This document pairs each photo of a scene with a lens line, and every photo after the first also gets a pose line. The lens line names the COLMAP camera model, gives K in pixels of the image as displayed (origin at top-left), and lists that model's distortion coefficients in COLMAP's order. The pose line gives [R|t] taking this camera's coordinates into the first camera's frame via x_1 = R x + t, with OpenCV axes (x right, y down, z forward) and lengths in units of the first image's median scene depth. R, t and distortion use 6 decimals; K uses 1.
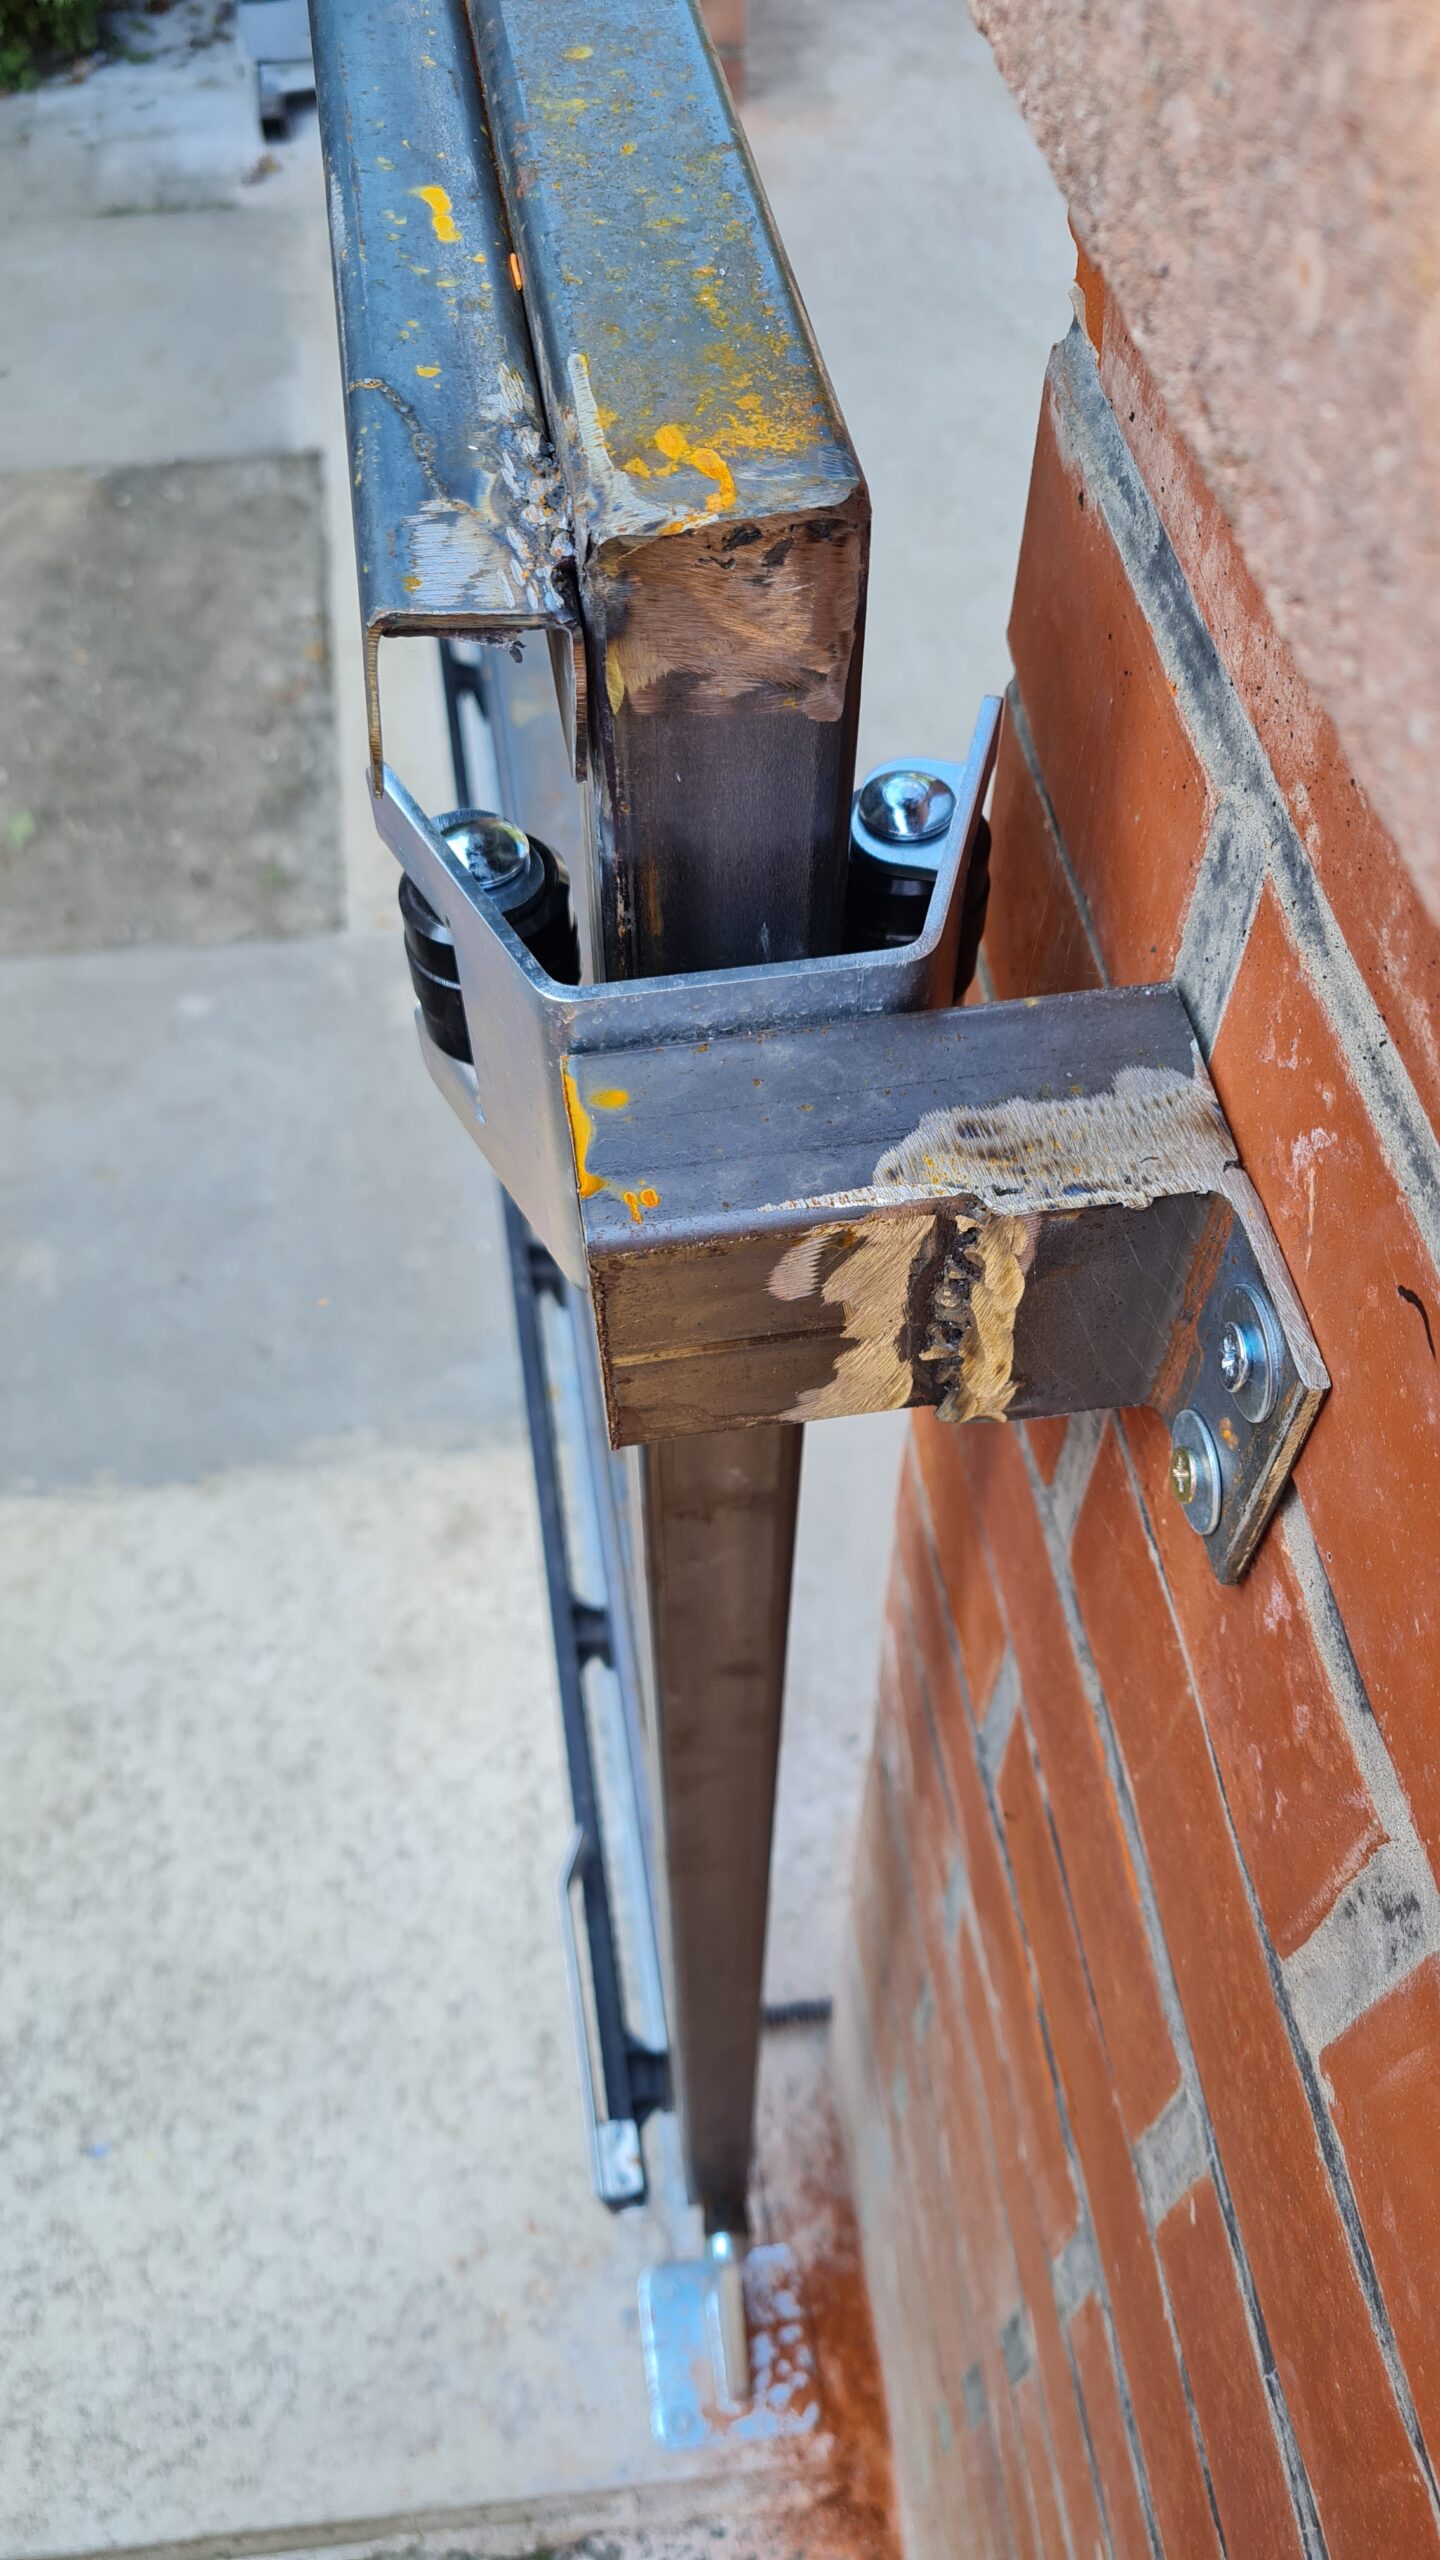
lens RADIAL K [[1961.5, 0, 720.0], [0, 1961.5, 1280.0], [0, 0, 1]] dist [0.016194, -0.003607]
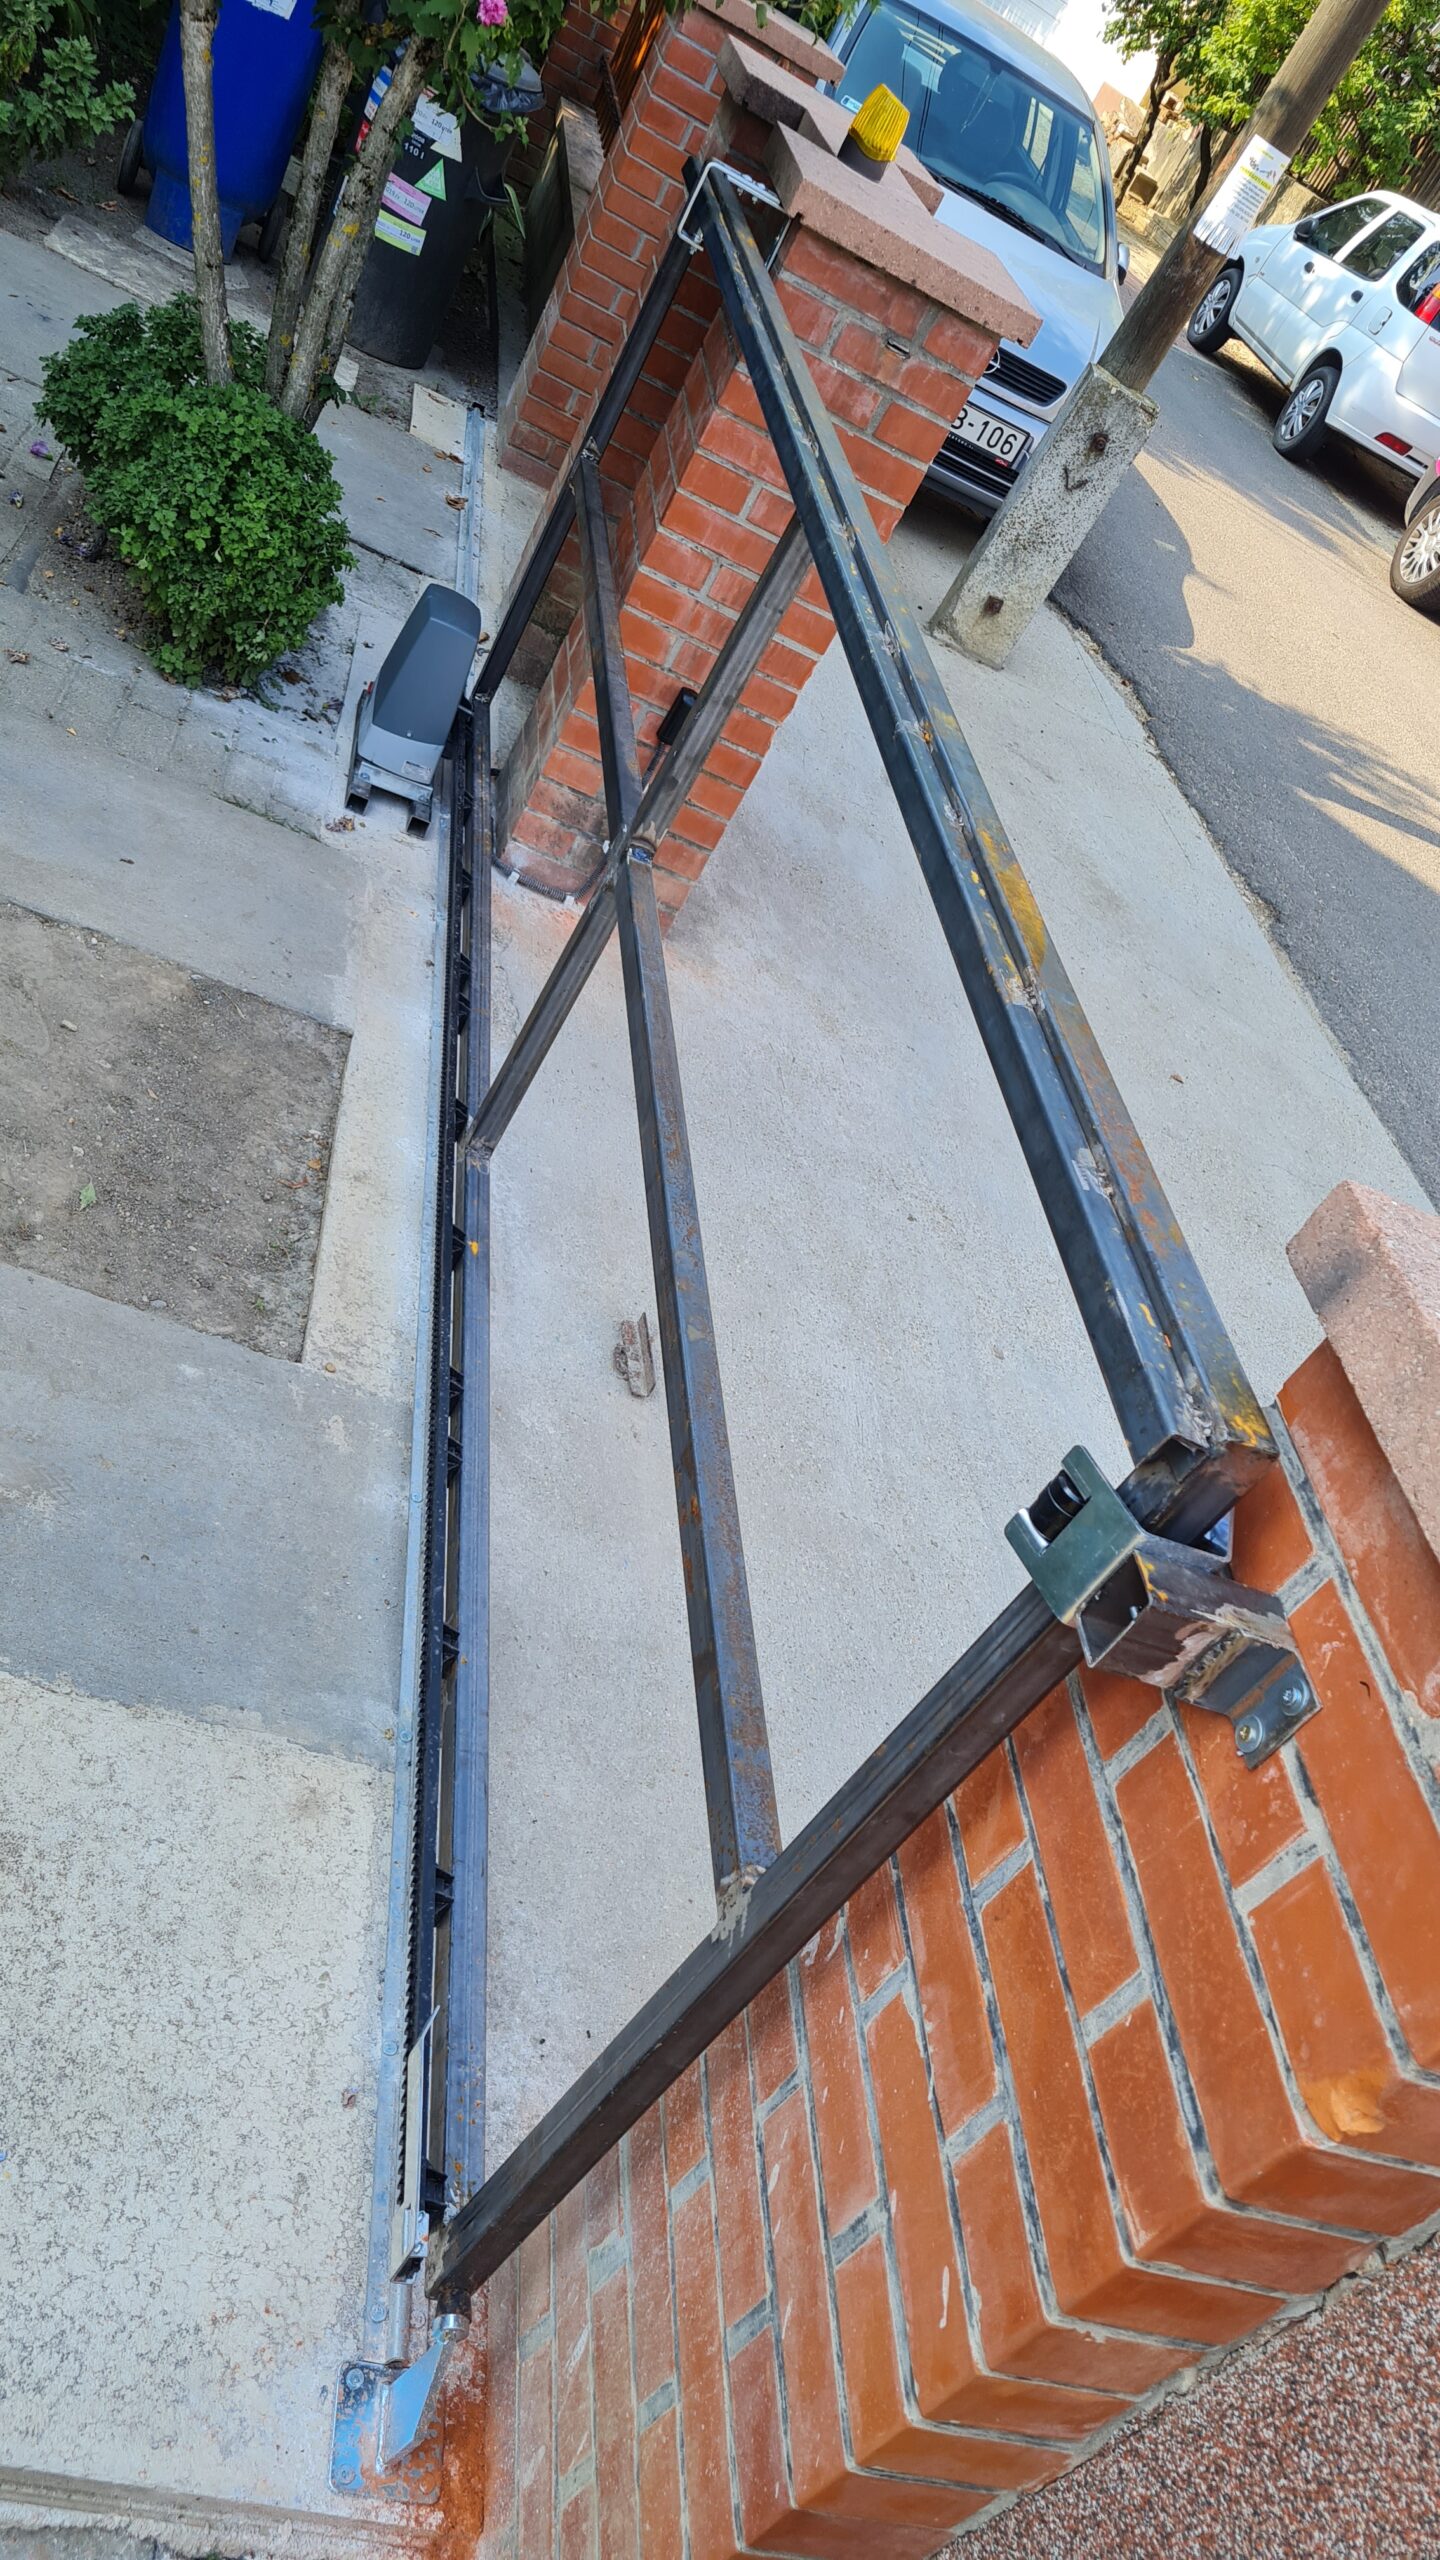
lens RADIAL K [[1848.3, 0, 720.0], [0, 1848.3, 1280.0], [0, 0, 1]] dist [0.053449, -0.029909]
pose [[0.879833, 0.410929, 0.238812, -0.387164], [-0.315996, 0.881084, -0.351907, 0.193805], [-0.355022, 0.234155, 0.905058, -0.414841]]
